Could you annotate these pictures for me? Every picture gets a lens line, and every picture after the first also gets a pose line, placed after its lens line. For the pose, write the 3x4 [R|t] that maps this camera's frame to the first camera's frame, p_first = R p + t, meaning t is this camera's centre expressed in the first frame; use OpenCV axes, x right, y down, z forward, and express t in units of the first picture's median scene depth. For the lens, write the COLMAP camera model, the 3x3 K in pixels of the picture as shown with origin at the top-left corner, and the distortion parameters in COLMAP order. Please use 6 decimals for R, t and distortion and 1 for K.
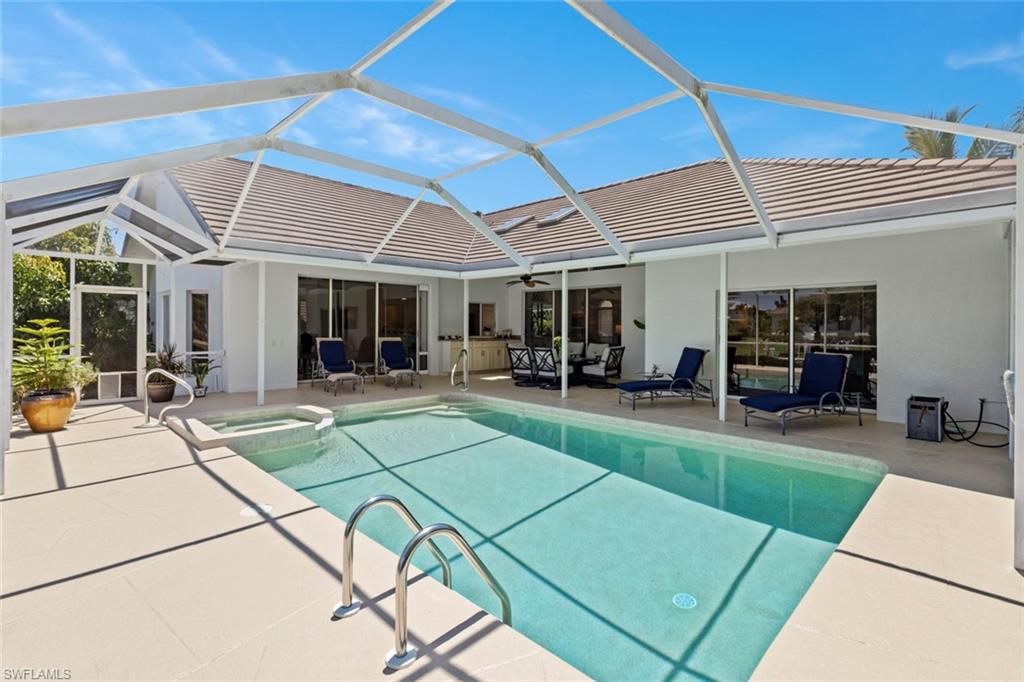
lens RADIAL K [[476.5, 0, 509.5], [0, 476.5, 332.2], [0, 0, 1]] dist [-0.020642, -0.000444]
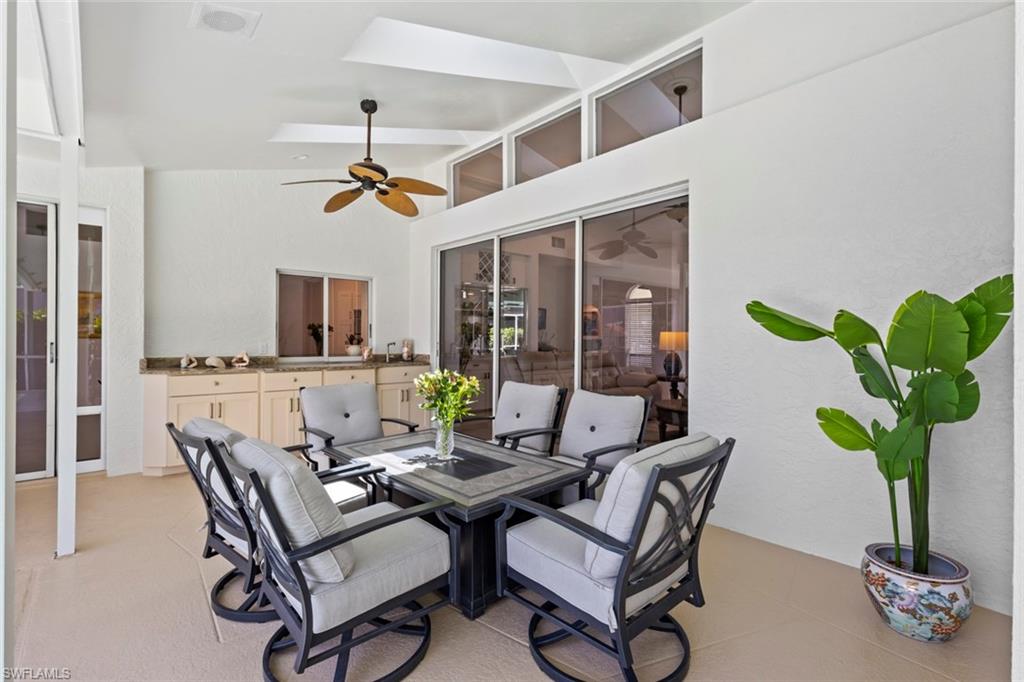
lens RADIAL K [[468.5, 0, 508.3], [0, 468.5, 335.5], [0, 0, 1]] dist [0.002178, 0.000091]
pose [[0.996873, 0.005728, -0.078816, 0.138822], [-0.006883, 0.999873, -0.014393, -0.006005], [0.078724, 0.014891, 0.996785, 0.660162]]
